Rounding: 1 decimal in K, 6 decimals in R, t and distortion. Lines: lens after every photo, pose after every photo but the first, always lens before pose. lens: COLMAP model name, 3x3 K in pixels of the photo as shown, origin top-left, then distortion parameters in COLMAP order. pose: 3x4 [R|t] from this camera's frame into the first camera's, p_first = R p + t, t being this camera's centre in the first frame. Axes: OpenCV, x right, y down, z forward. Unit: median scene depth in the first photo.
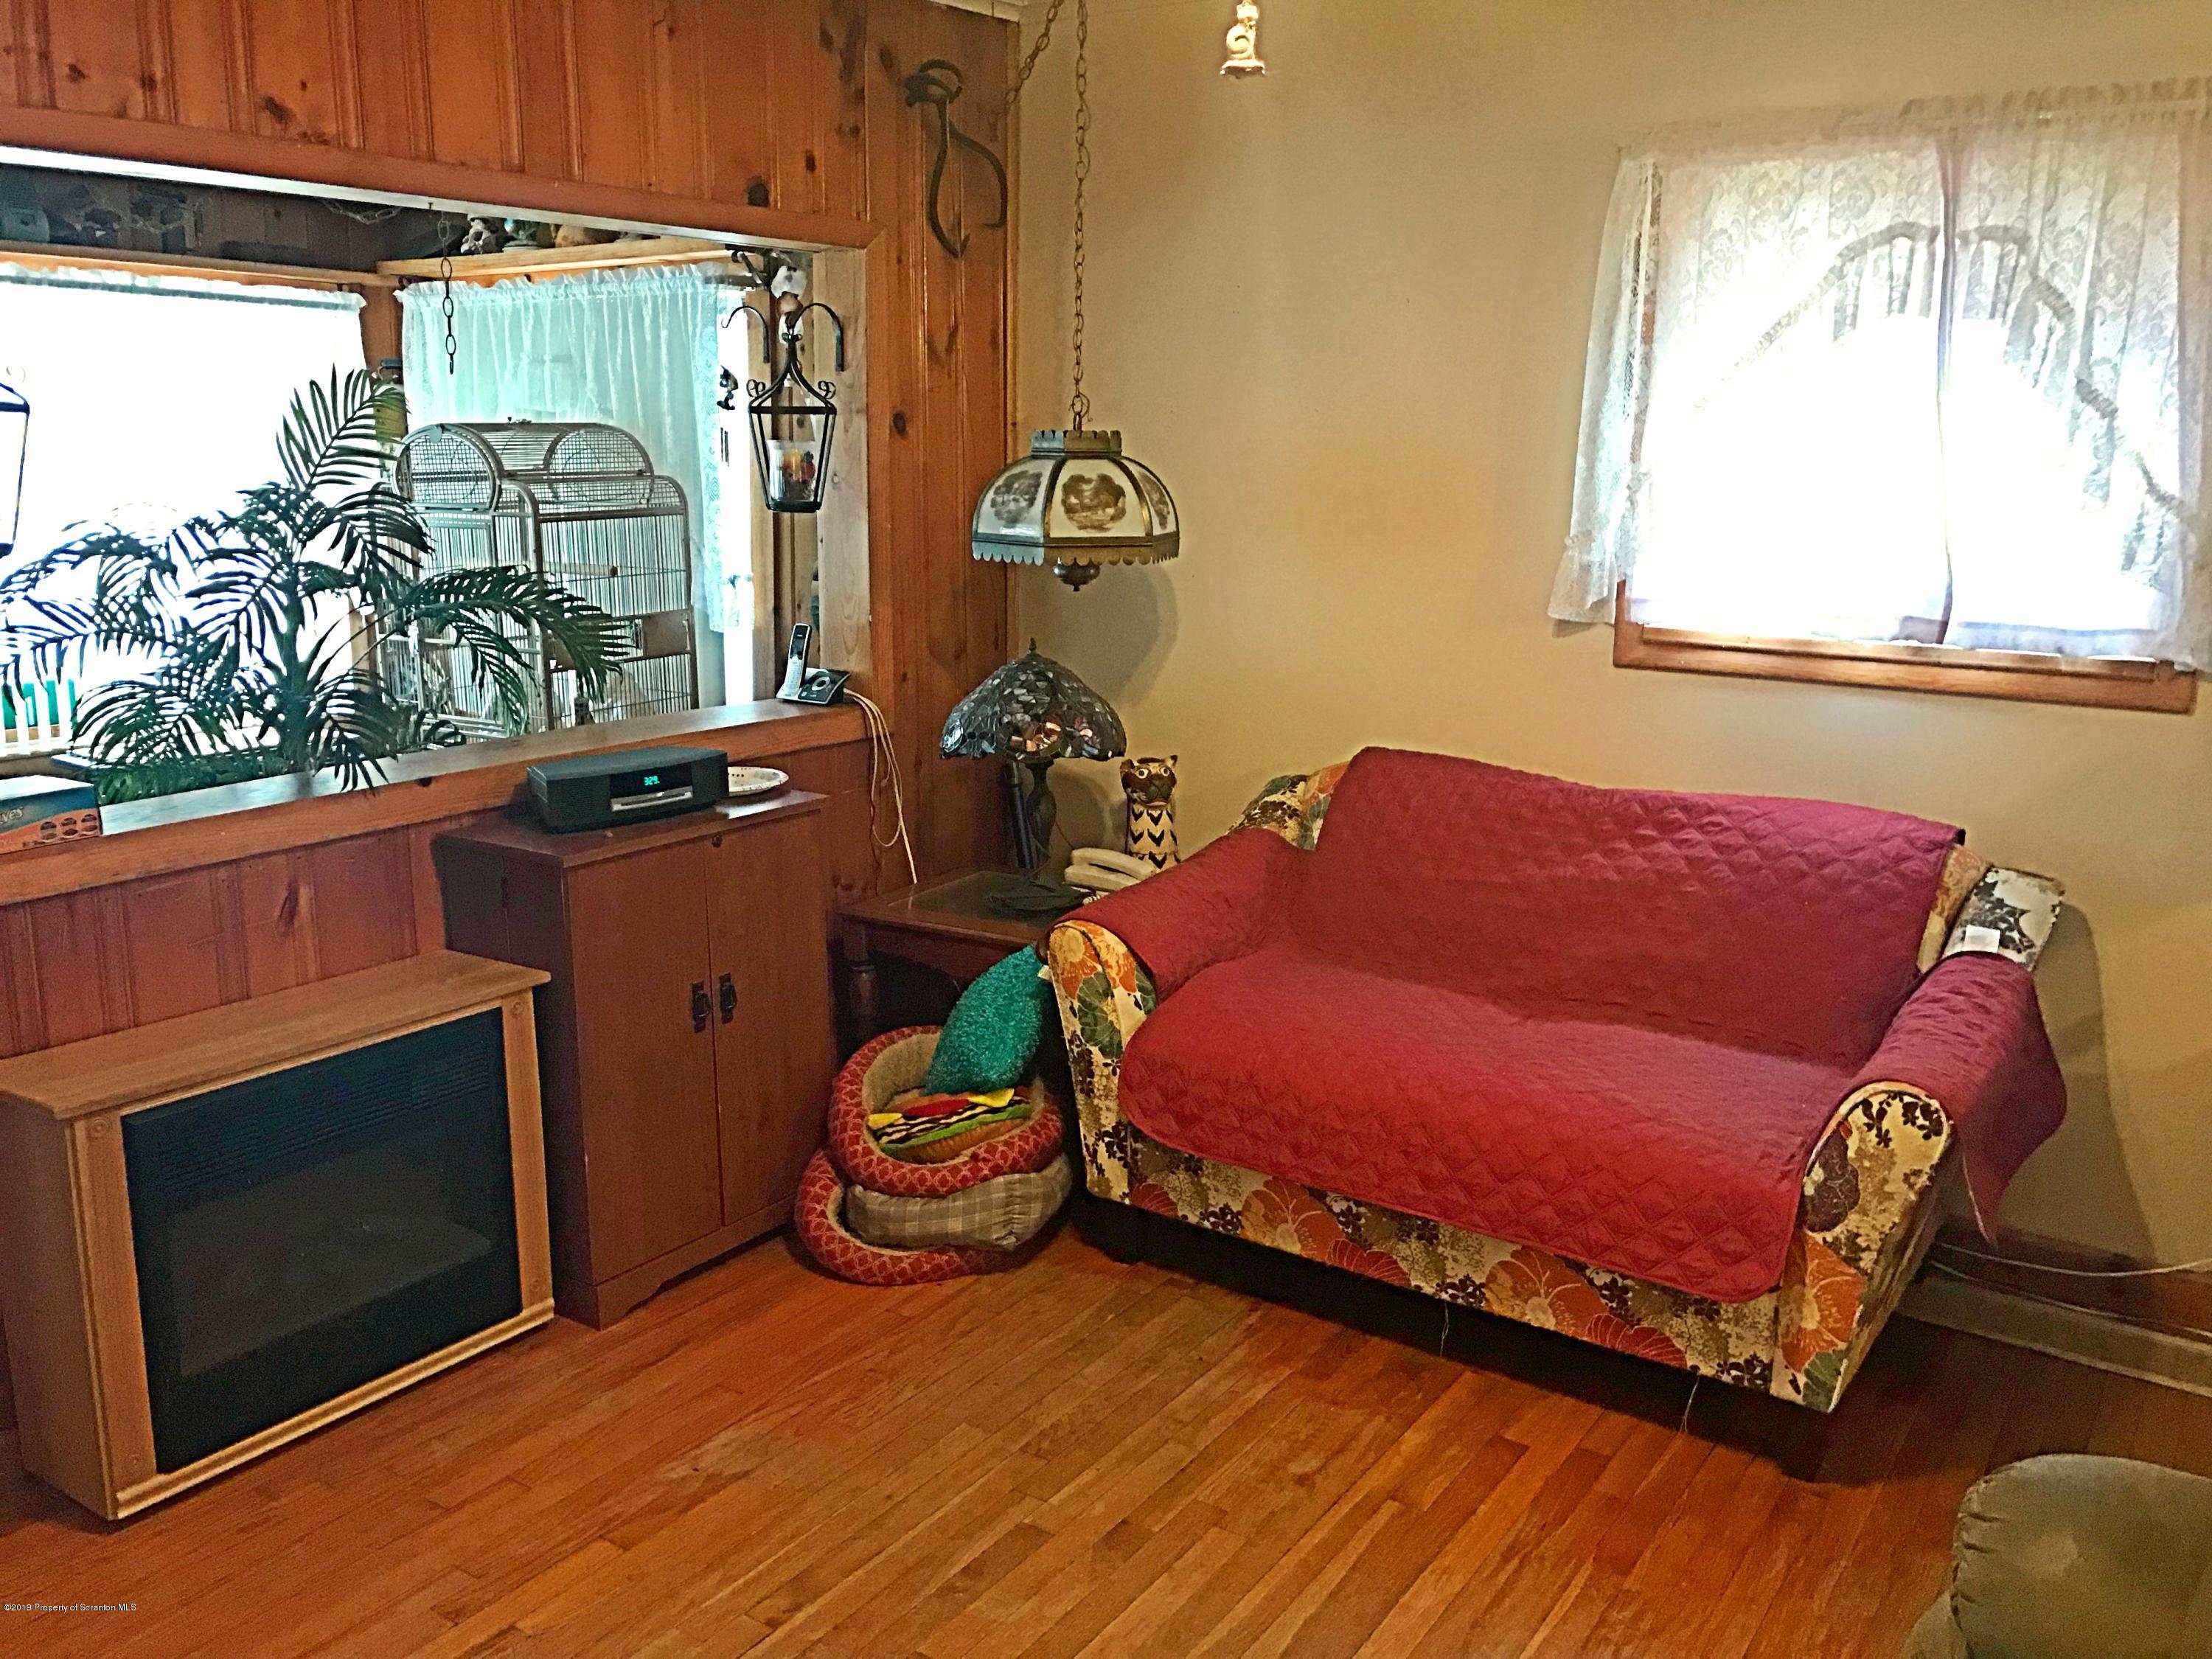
lens RADIAL K [[1823.8, 0, 1101.9], [0, 1823.8, 824.8], [0, 0, 1]] dist [0.030542, -0.018468]
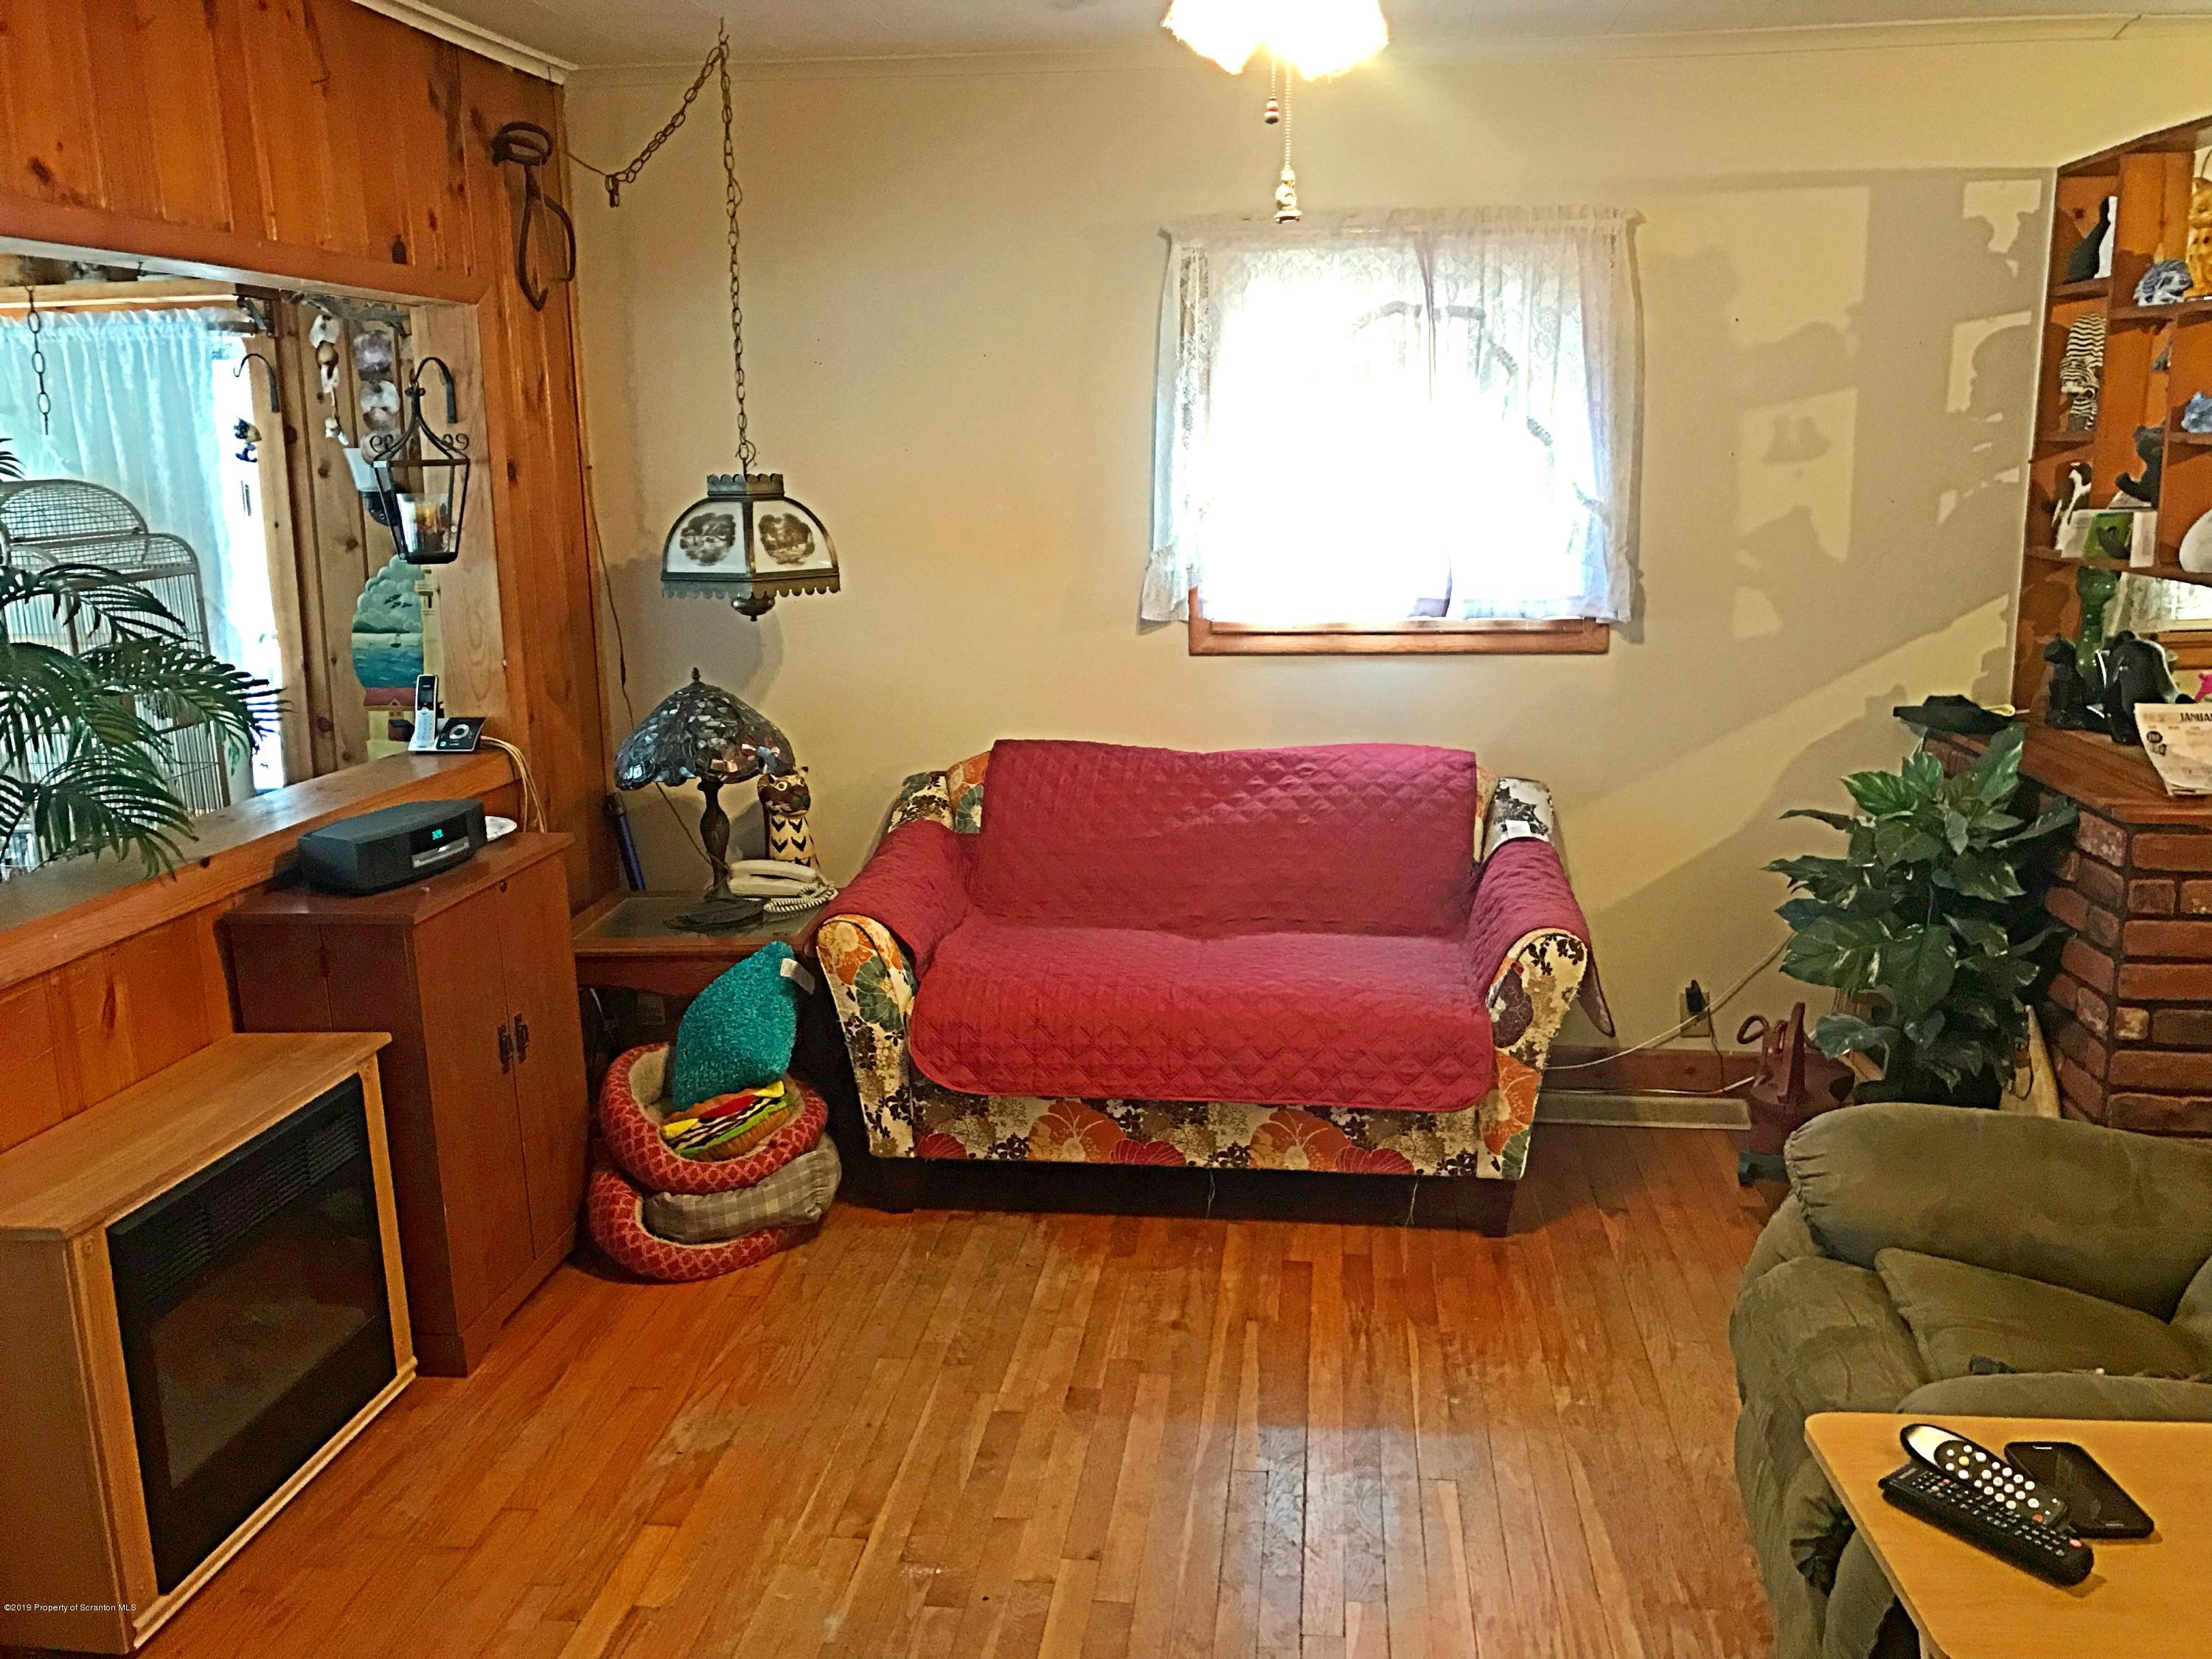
lens RADIAL K [[1823.8, 0, 1104.4], [0, 1823.8, 831.4], [0, 0, 1]] dist [0.030542, -0.018468]
pose [[0.888762, -0.119372, 0.442551, -0.369335], [0.121746, 0.992291, 0.023157, -0.004301], [-0.441904, 0.033298, 0.896444, -0.074956]]
